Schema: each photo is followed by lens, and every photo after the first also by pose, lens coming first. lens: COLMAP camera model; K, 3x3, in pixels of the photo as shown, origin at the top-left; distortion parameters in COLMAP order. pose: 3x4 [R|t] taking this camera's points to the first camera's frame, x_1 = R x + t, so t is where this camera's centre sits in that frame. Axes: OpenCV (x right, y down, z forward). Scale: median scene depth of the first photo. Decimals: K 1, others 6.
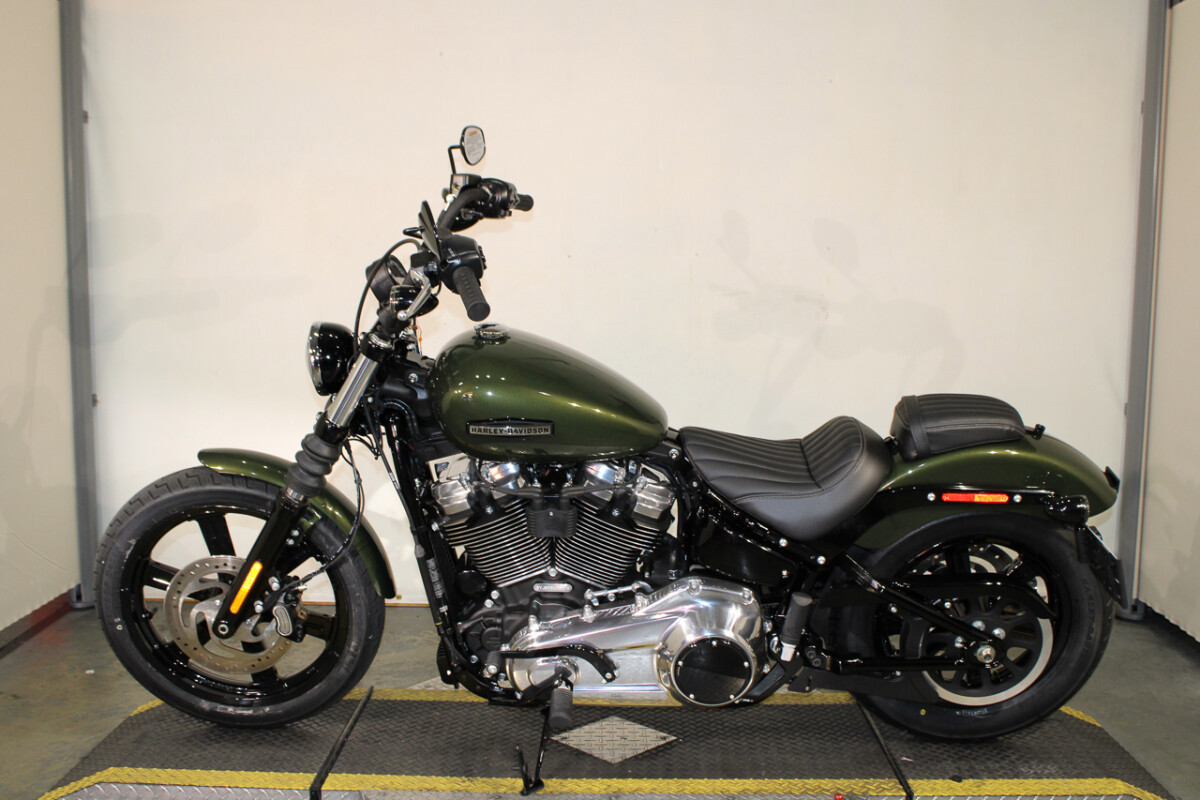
lens RADIAL K [[1295.6, 0, 600.0], [0, 1295.6, 400.0], [0, 0, 1]] dist [-0.121975, 0.146252]
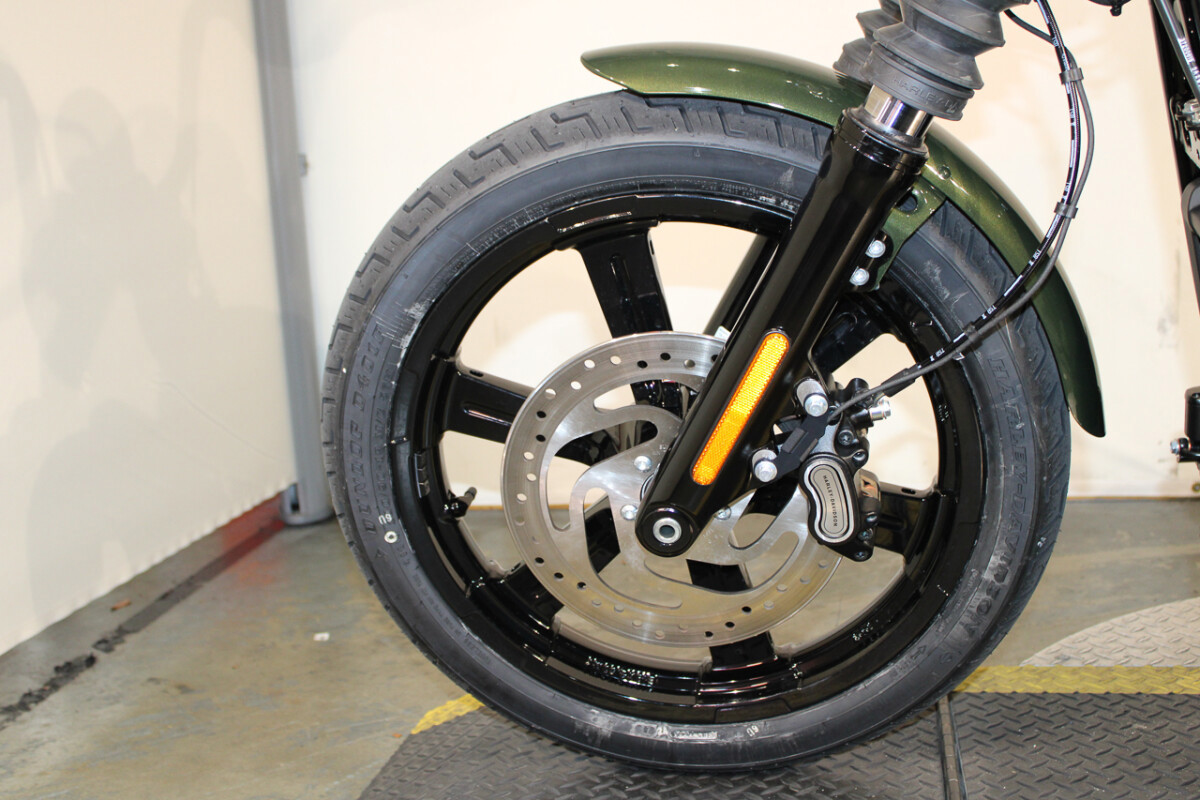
lens RADIAL K [[1413.3, 0, 600.0], [0, 1413.3, 400.0], [0, 0, 1]] dist [-0.083869, 0.075720]
pose [[0.984434, -0.036850, -0.171848, -0.235243], [0.046863, 0.997409, 0.054576, 0.114824], [0.169392, -0.061780, 0.983611, 0.578795]]
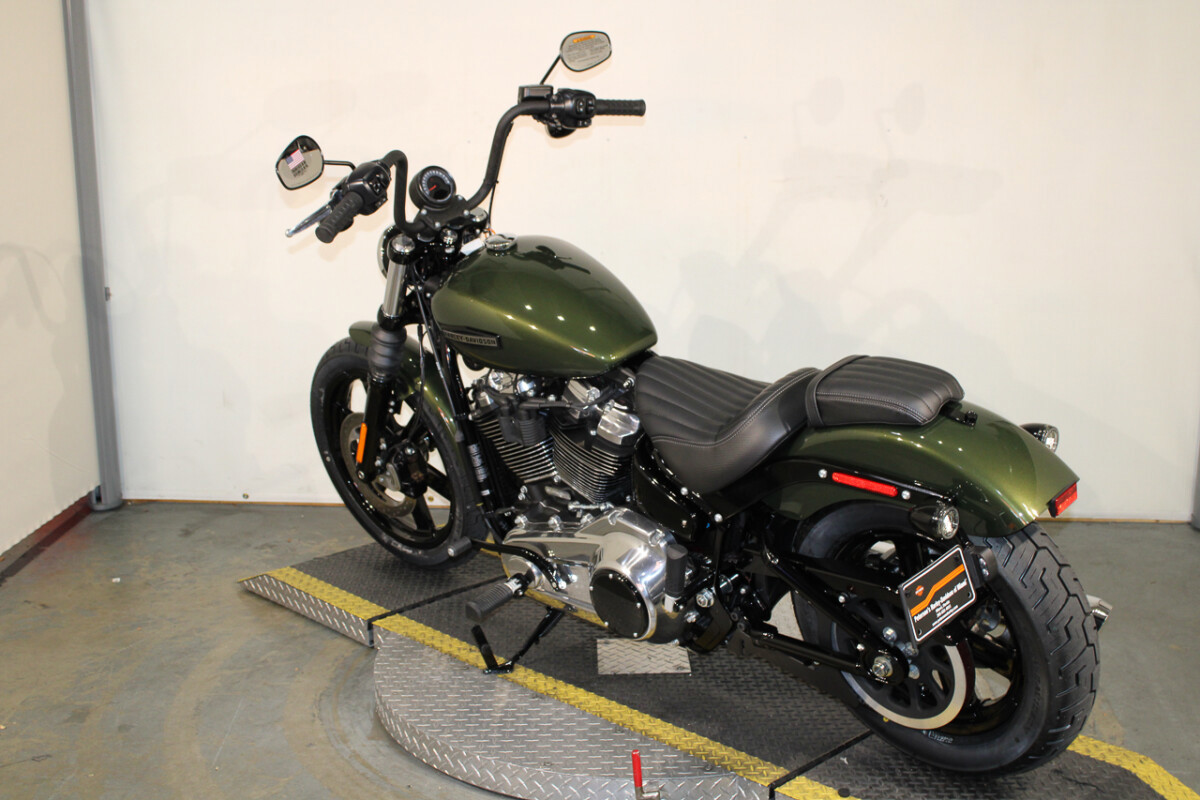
lens RADIAL K [[1514.3, 0, 600.6], [0, 1514.3, 444.9], [0, 0, 1]] dist [-0.073462, 0.090205]
pose [[0.998766, 0.004990, -0.049408, 0.037518], [0.002037, 0.989984, 0.141162, -0.066915], [0.049617, -0.141089, 0.988753, -0.146632]]
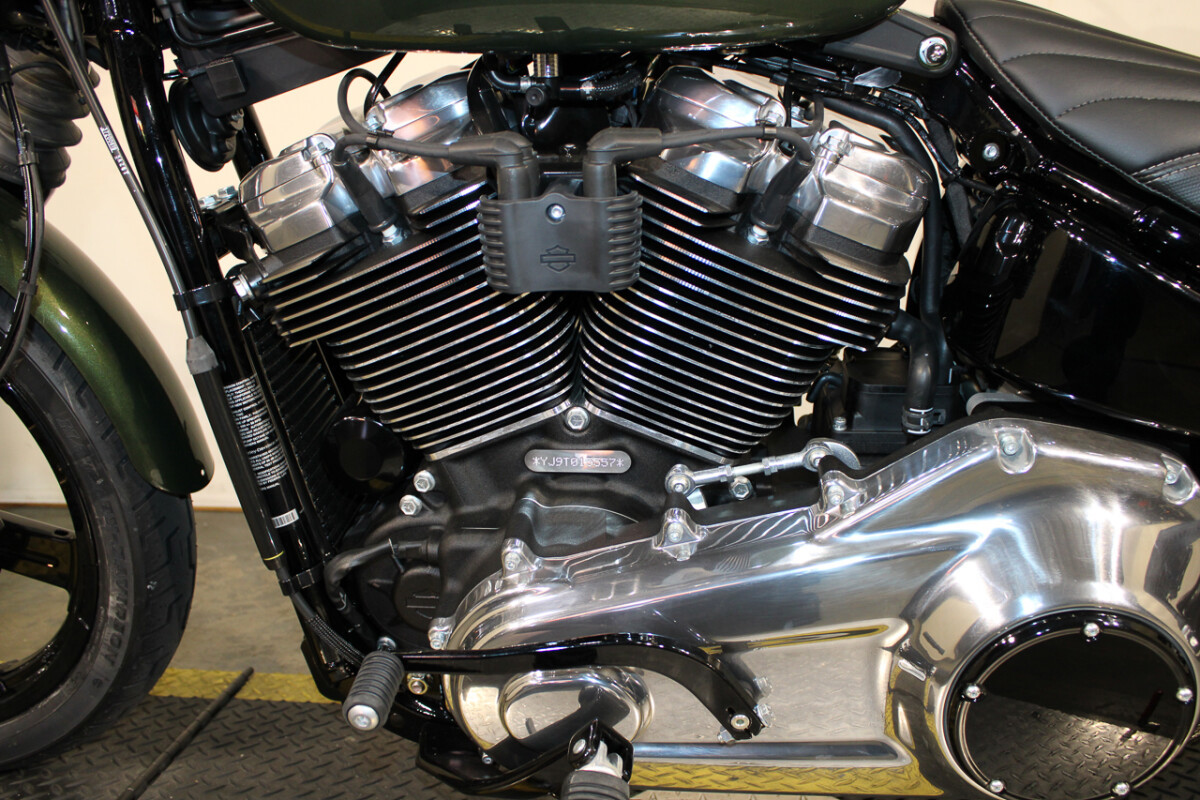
lens RADIAL K [[1091.1, 0, 596.5], [0, 1091.1, 414.8], [0, 0, 1]] dist [-0.067141, 0.024030]
pose [[0.997337, -0.003877, -0.072834, -0.008668], [0.008646, 0.997829, 0.065281, 0.108301], [0.072423, -0.065737, 0.995205, 0.670573]]
